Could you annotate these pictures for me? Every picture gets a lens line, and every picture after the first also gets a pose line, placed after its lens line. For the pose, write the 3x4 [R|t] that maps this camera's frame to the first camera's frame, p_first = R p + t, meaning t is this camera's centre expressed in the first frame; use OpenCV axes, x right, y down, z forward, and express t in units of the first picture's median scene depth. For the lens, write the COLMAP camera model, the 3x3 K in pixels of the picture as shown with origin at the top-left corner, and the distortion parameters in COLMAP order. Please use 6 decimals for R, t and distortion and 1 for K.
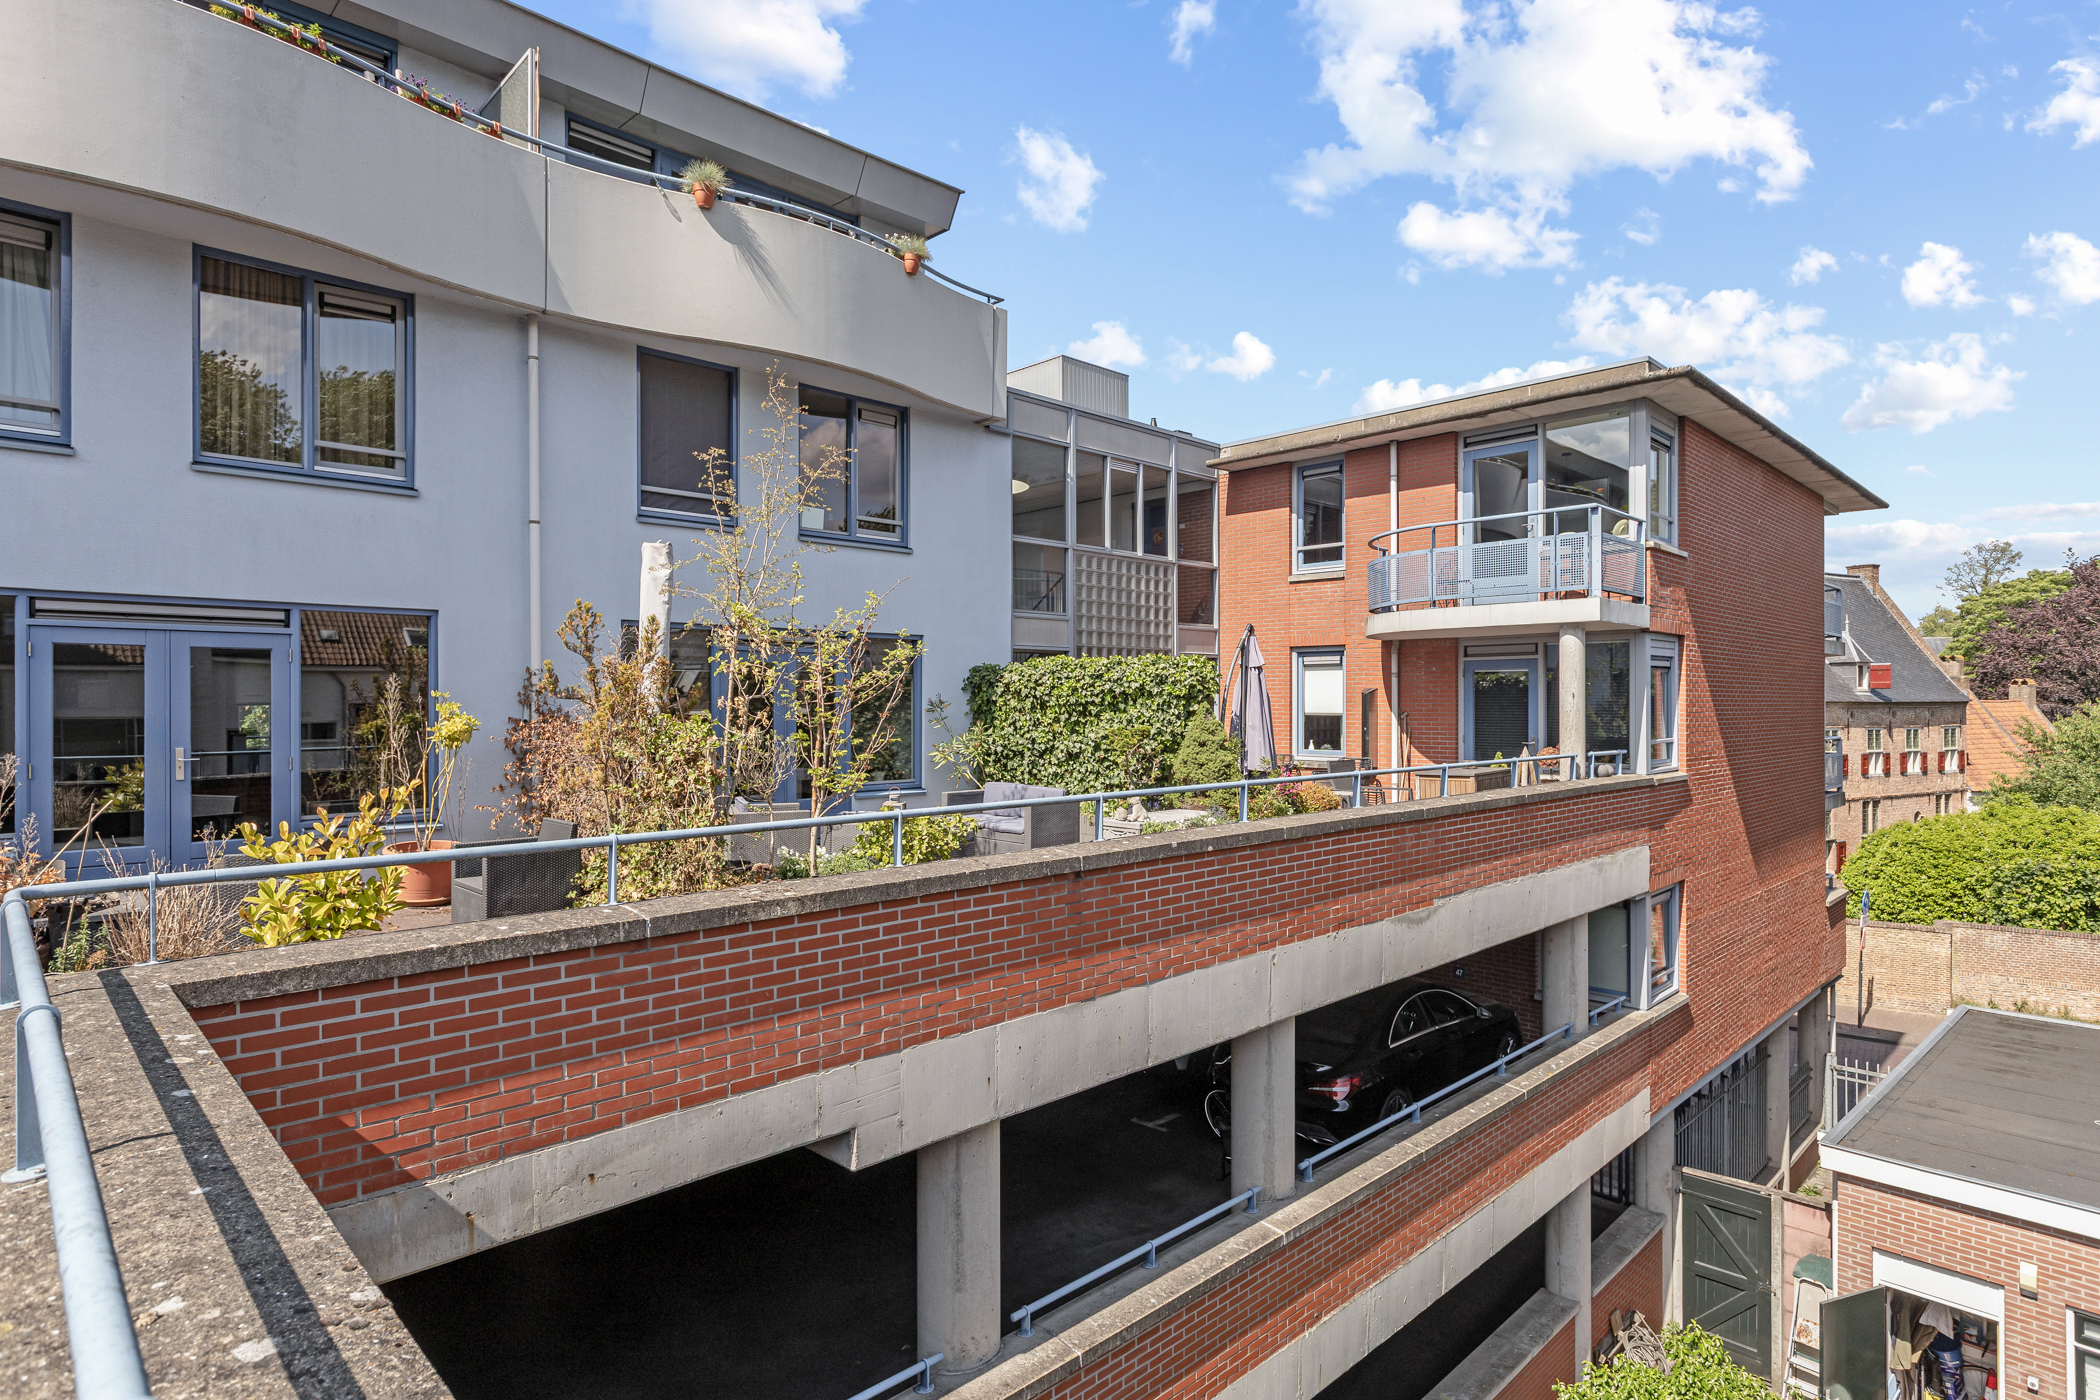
lens RADIAL K [[1110.6, 0, 1050.0], [0, 1110.6, 700.0], [0, 0, 1]] dist [-0.000441, -0.000253]
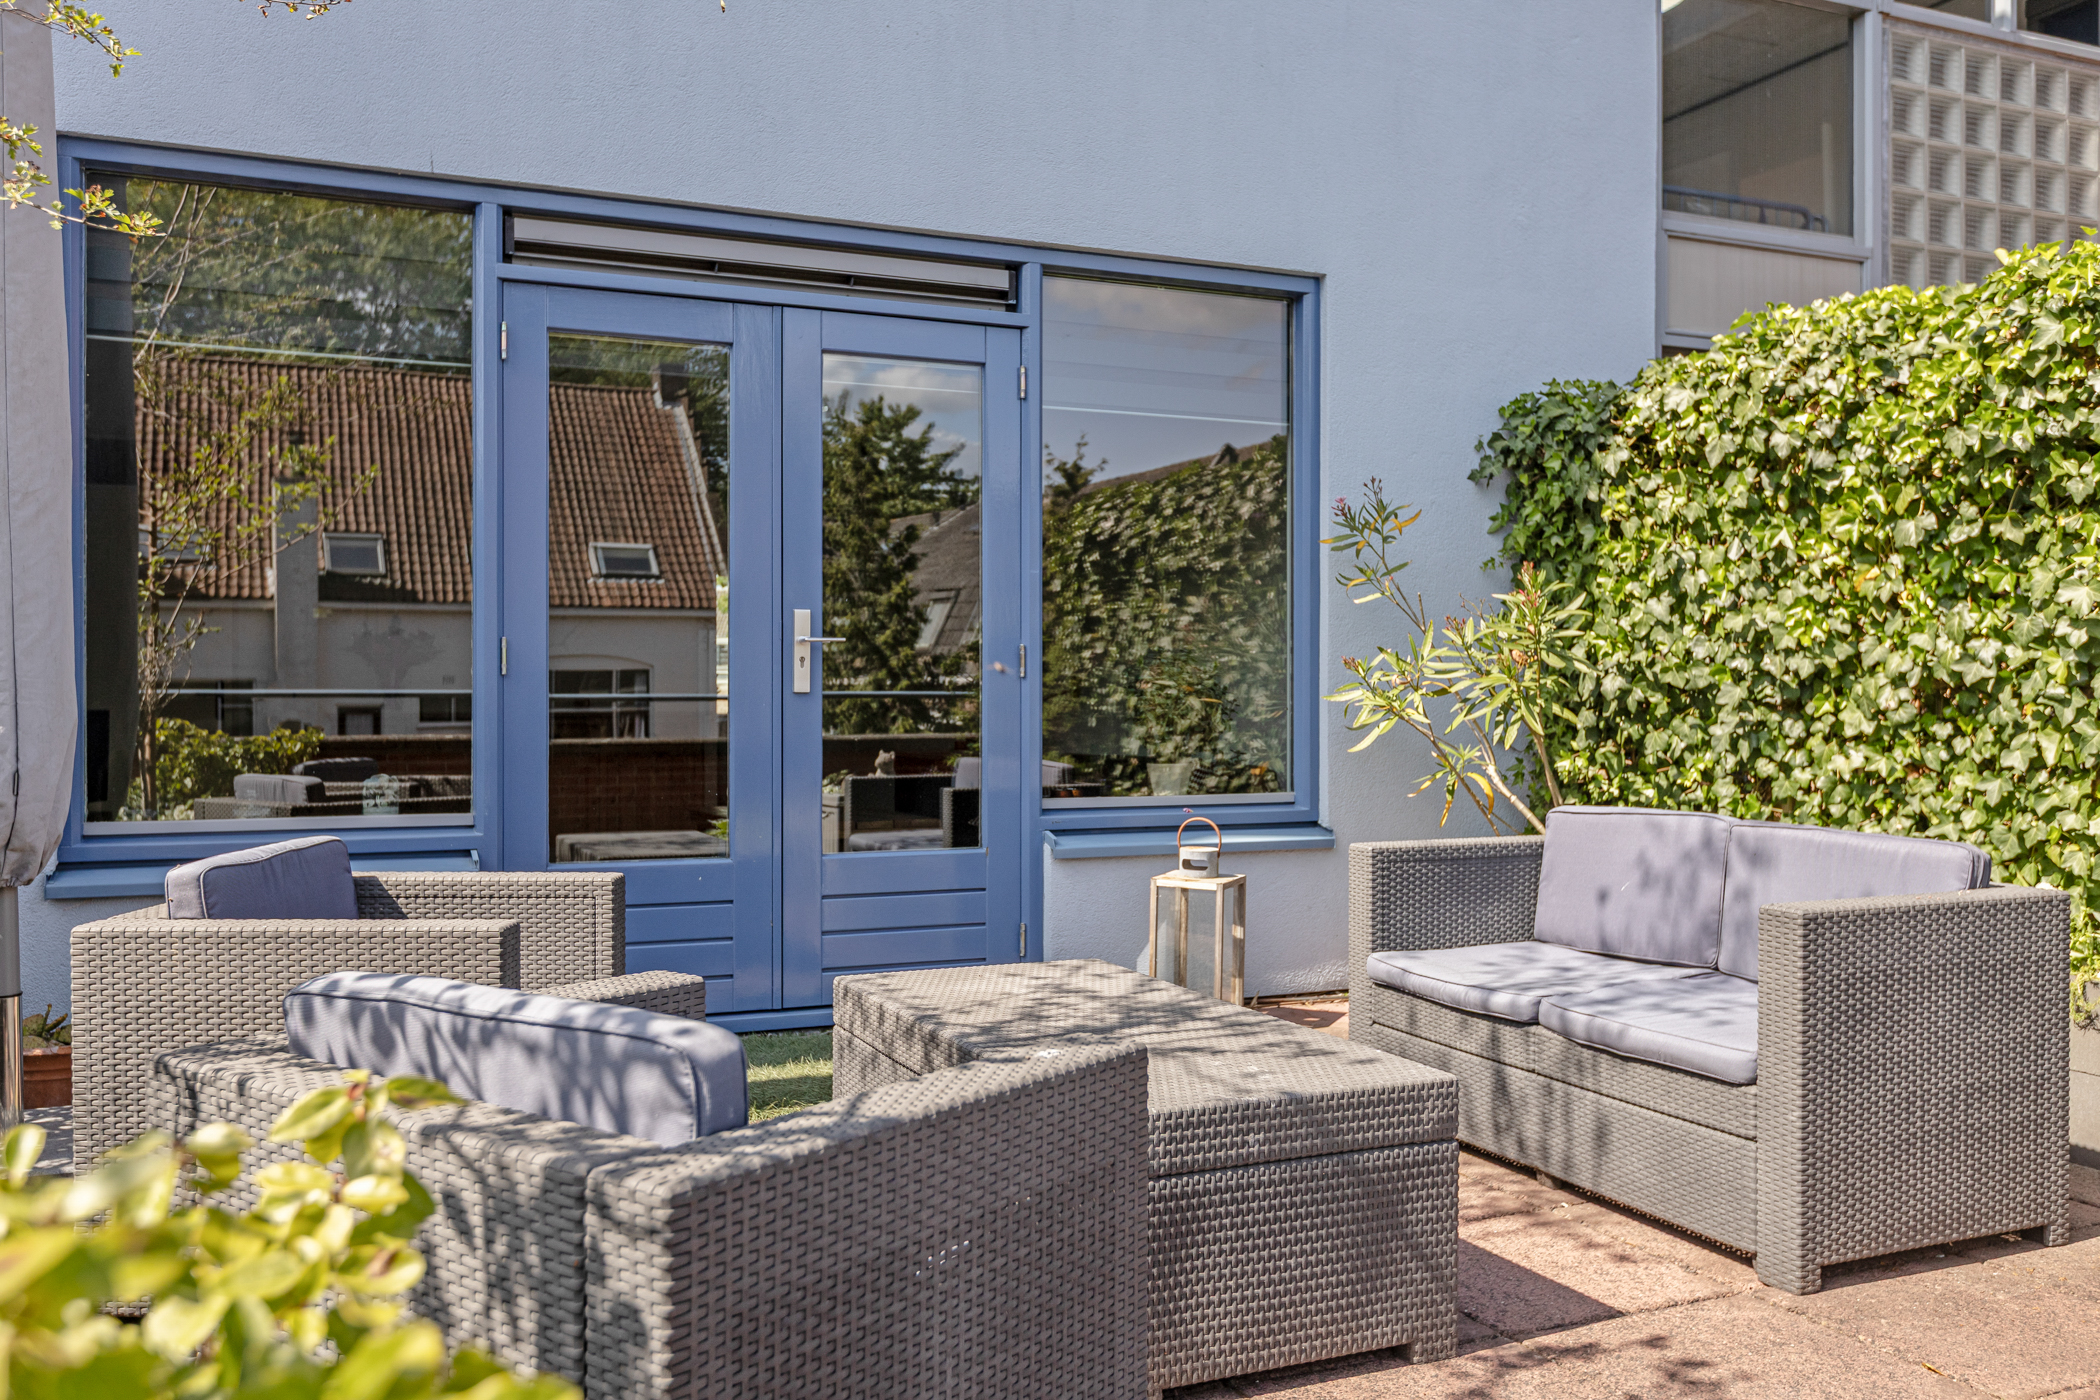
lens RADIAL K [[1605.4, 0, 1059.2], [0, 1605.4, 710.8], [0, 0, 1]] dist [0.002759, 0.004560]
pose [[0.927395, -0.000944, -0.374084, -0.025430], [0.002128, 0.999994, 0.002752, 0.049994], [0.374079, -0.003348, 0.927391, 0.611176]]
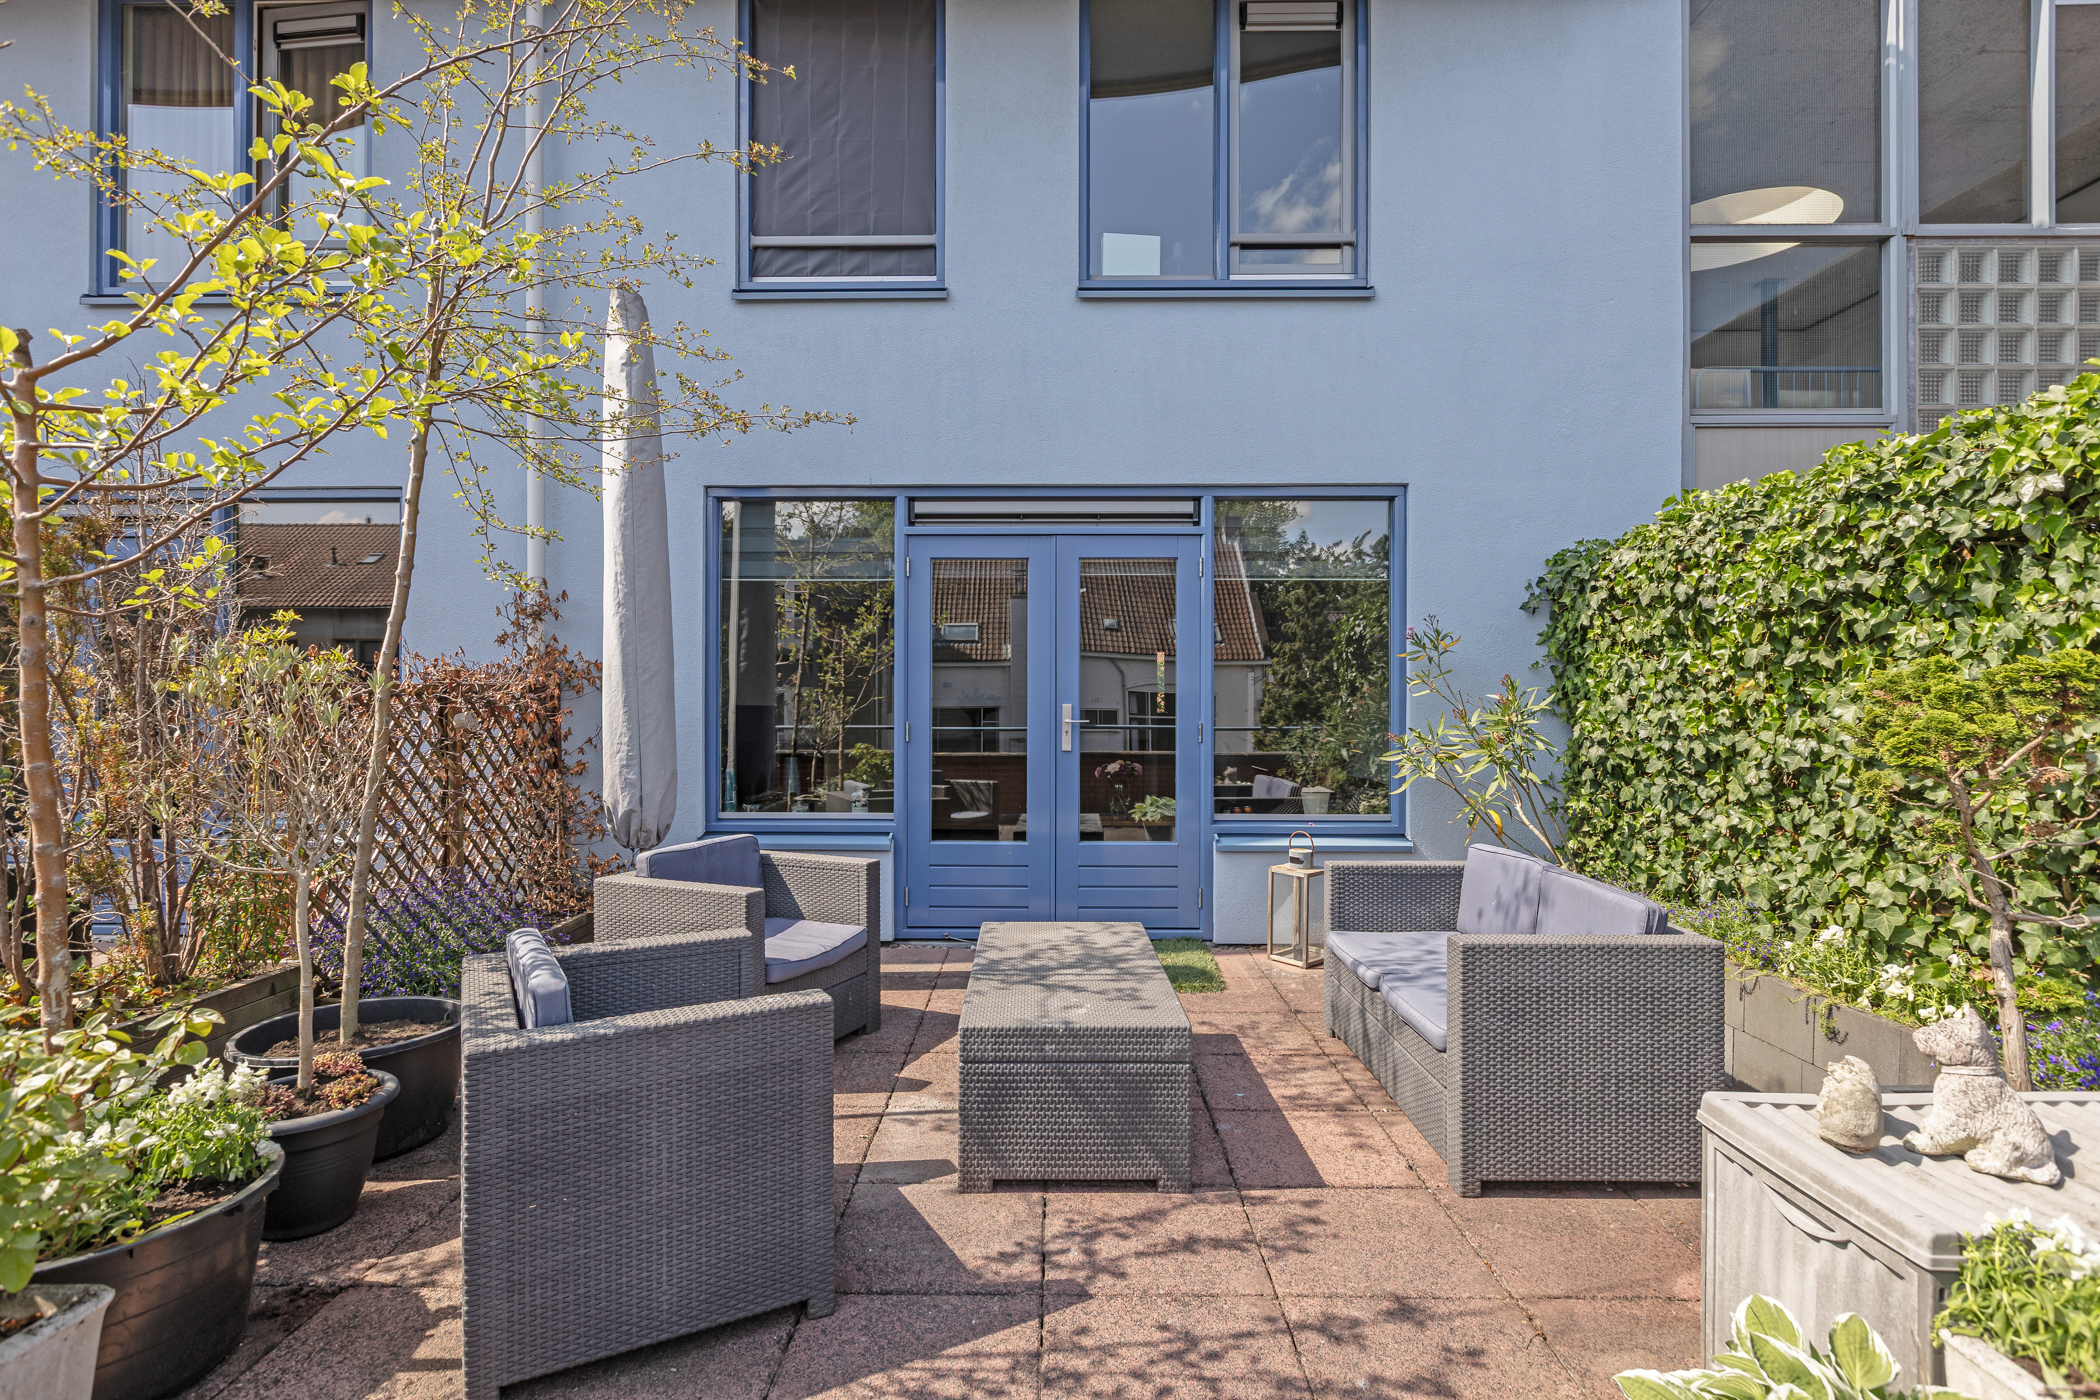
lens RADIAL K [[990.5, 0, 1118.5], [0, 990.5, 704.4], [0, 0, 1]] dist [0.002262, -0.000278]
pose [[0.709816, -0.001412, -0.704386, 0.078368], [-0.004097, 0.999973, -0.006133, 0.030970], [0.704375, 0.007239, 0.709791, 0.656500]]
